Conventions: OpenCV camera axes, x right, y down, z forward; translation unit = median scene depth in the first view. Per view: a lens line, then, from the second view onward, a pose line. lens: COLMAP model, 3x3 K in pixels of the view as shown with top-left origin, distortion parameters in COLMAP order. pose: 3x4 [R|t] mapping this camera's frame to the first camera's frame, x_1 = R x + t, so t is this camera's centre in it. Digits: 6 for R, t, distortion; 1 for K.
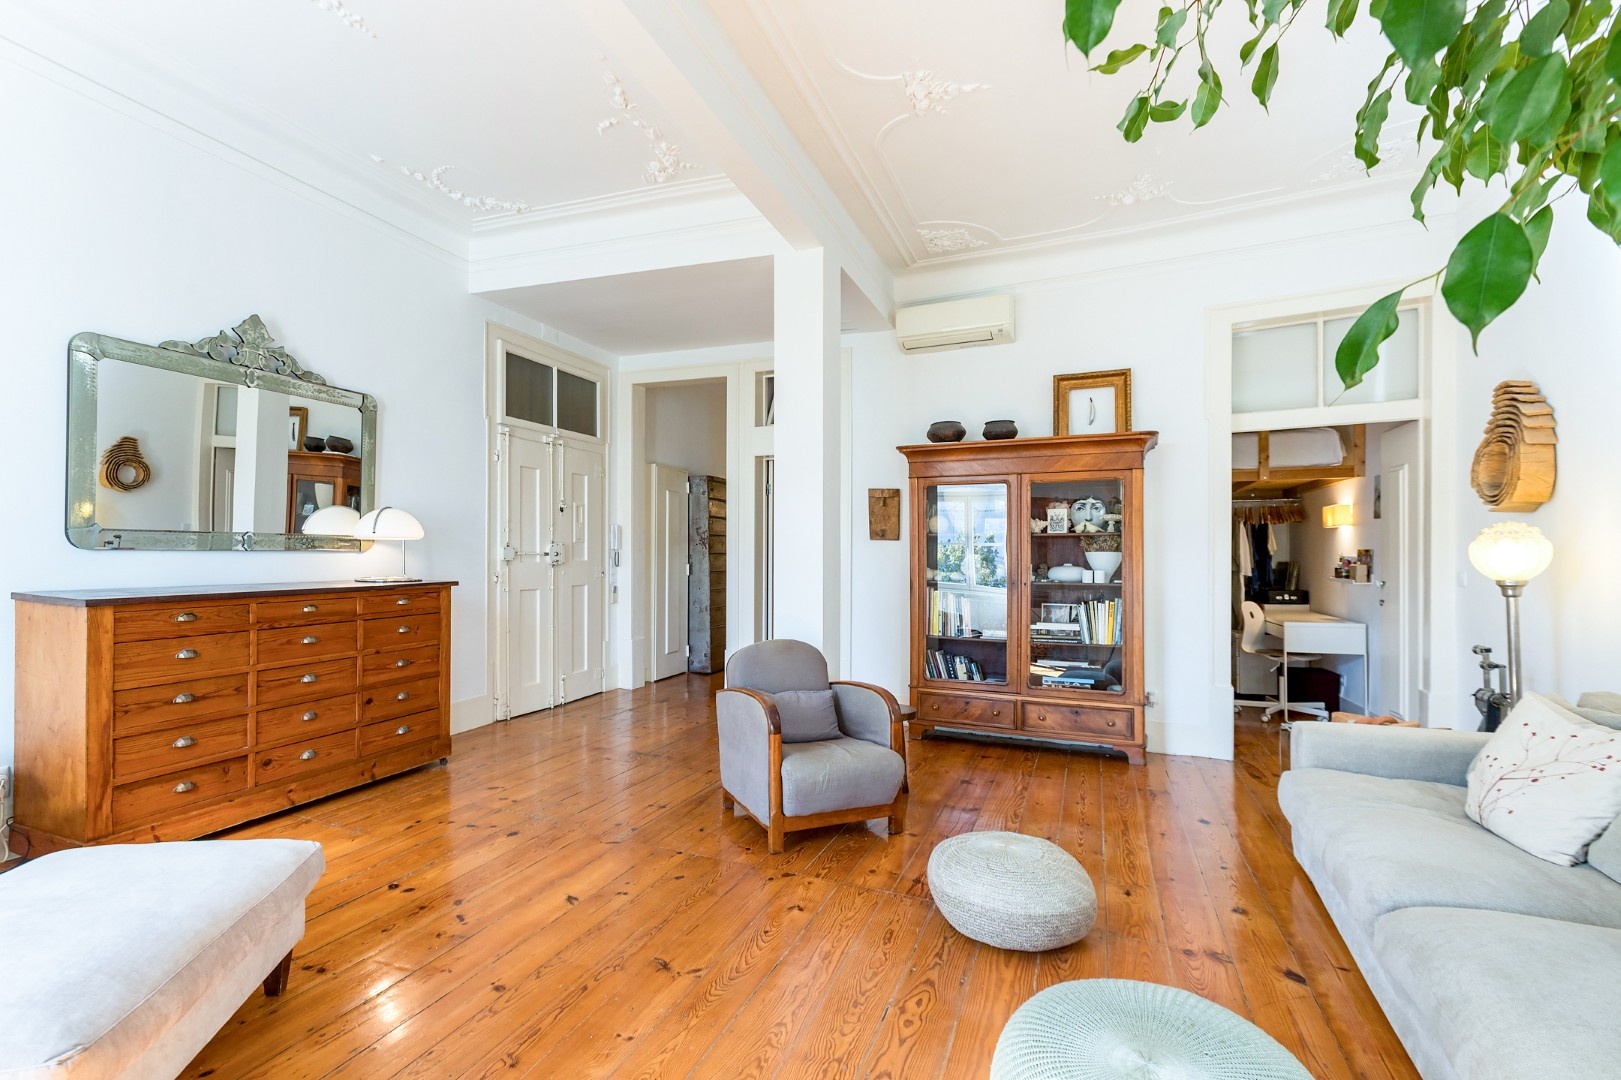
lens RADIAL K [[785.2, 0, 810.5], [0, 785.2, 540.0], [0, 0, 1]] dist [0.003660, 0.000900]
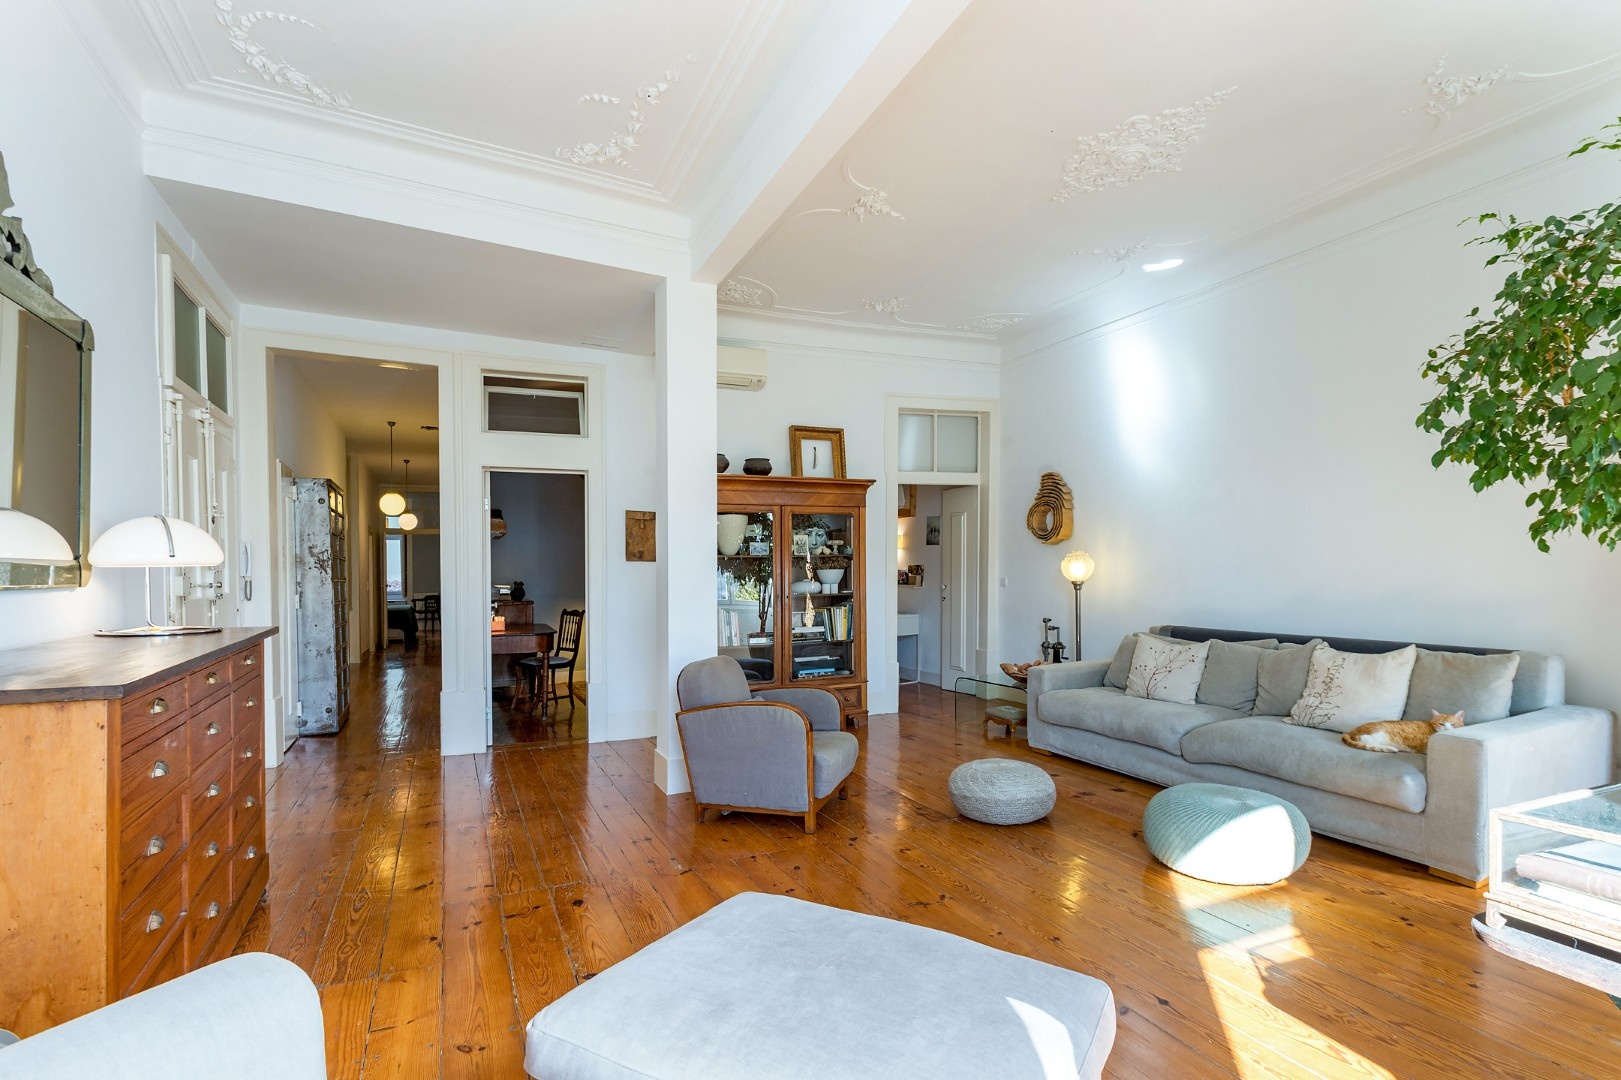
lens RADIAL K [[830.2, 0, 811.1], [0, 830.2, 588.9], [0, 0, 1]] dist [0.000147, 0.000520]
pose [[0.616473, -0.033879, 0.786647, -0.724389], [0.002390, 0.999150, 0.041158, -0.009313], [-0.787372, -0.023493, 0.616030, 0.182399]]
